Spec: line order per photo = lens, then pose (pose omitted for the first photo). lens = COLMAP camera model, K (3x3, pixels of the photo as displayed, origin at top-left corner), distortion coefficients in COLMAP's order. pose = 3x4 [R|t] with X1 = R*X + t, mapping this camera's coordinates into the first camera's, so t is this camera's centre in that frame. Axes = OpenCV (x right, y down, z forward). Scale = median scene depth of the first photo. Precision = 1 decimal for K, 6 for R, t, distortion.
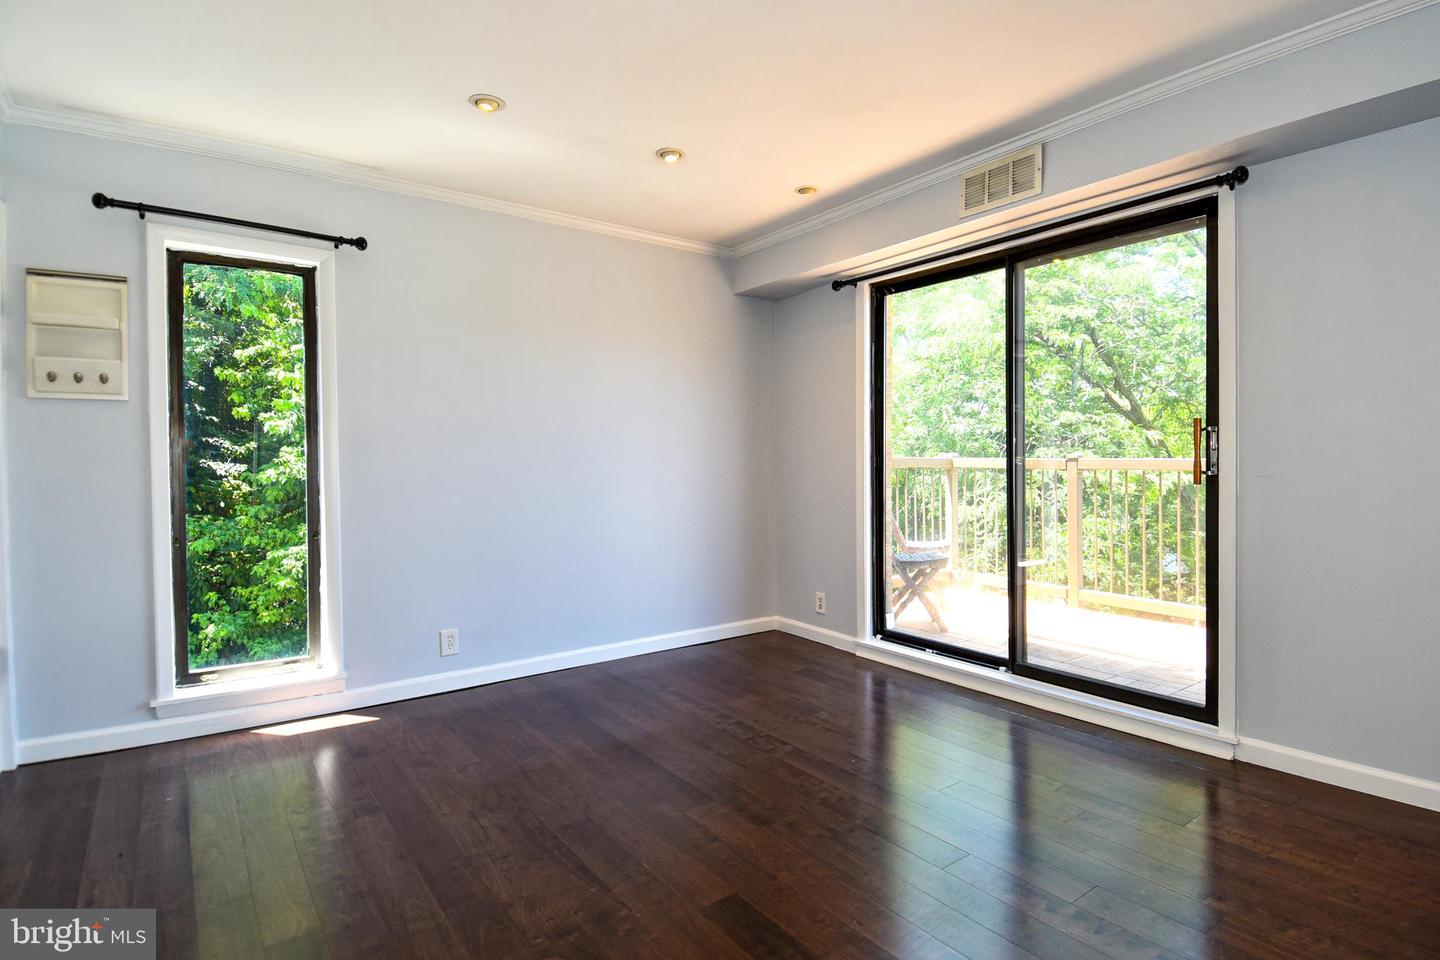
lens RADIAL K [[735.3, 0, 720.0], [0, 735.3, 480.0], [0, 0, 1]] dist [-0.002238, -0.000436]
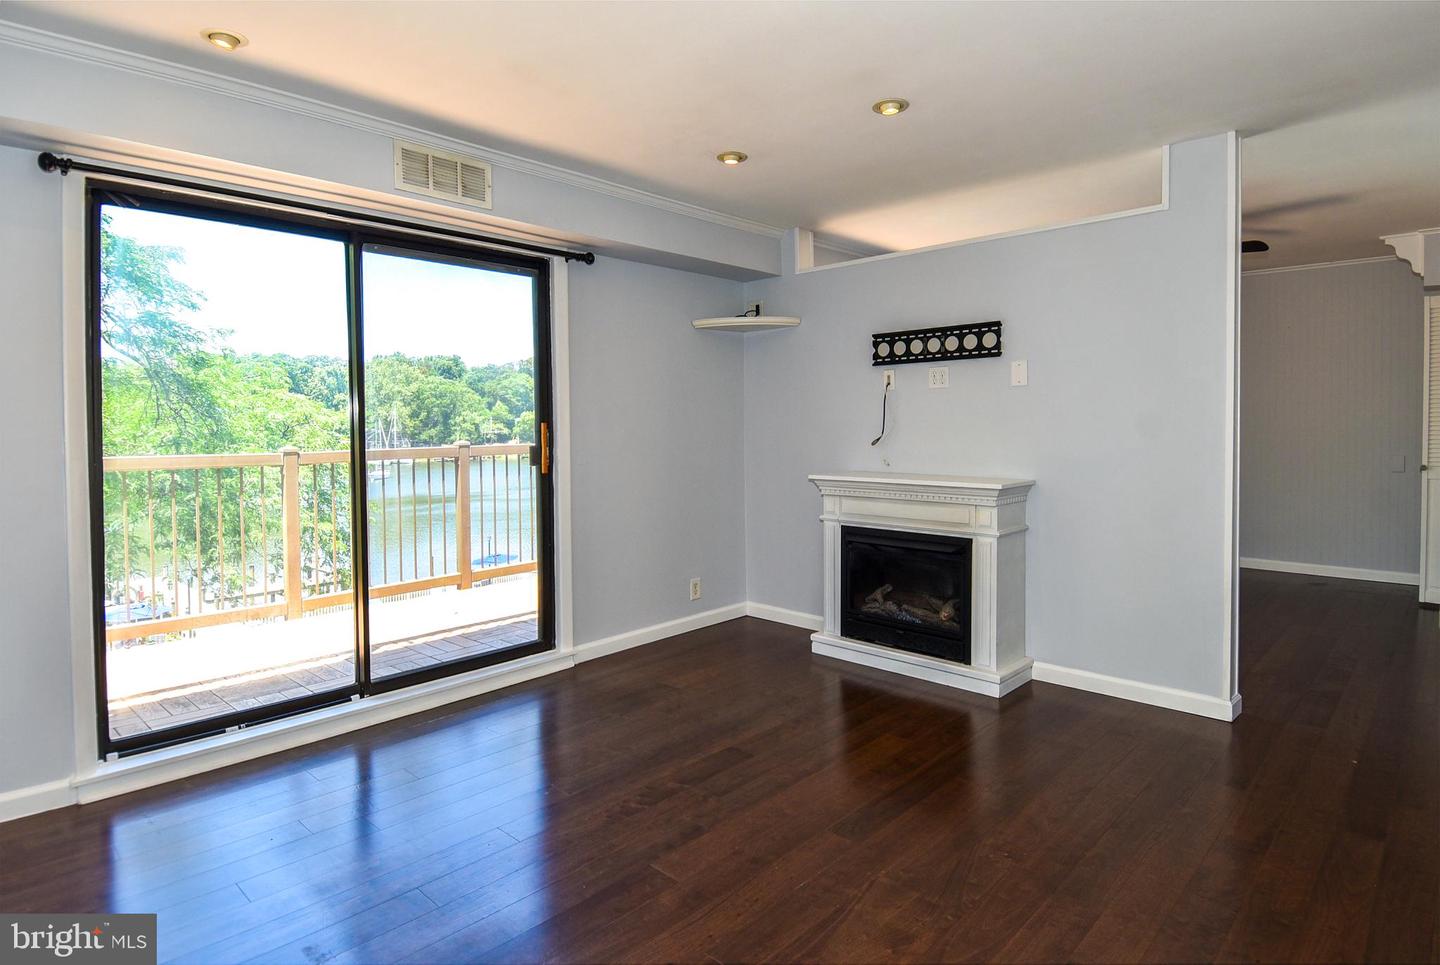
lens RADIAL K [[767.6, 0, 740.3], [0, 767.6, 459.7], [0, 0, 1]] dist [-0.019569, -0.001311]
pose [[-0.189277, -0.026239, 0.981573, -0.671195], [0.046095, 0.998303, 0.035575, -0.043694], [-0.980841, 0.051979, -0.187746, 0.792042]]
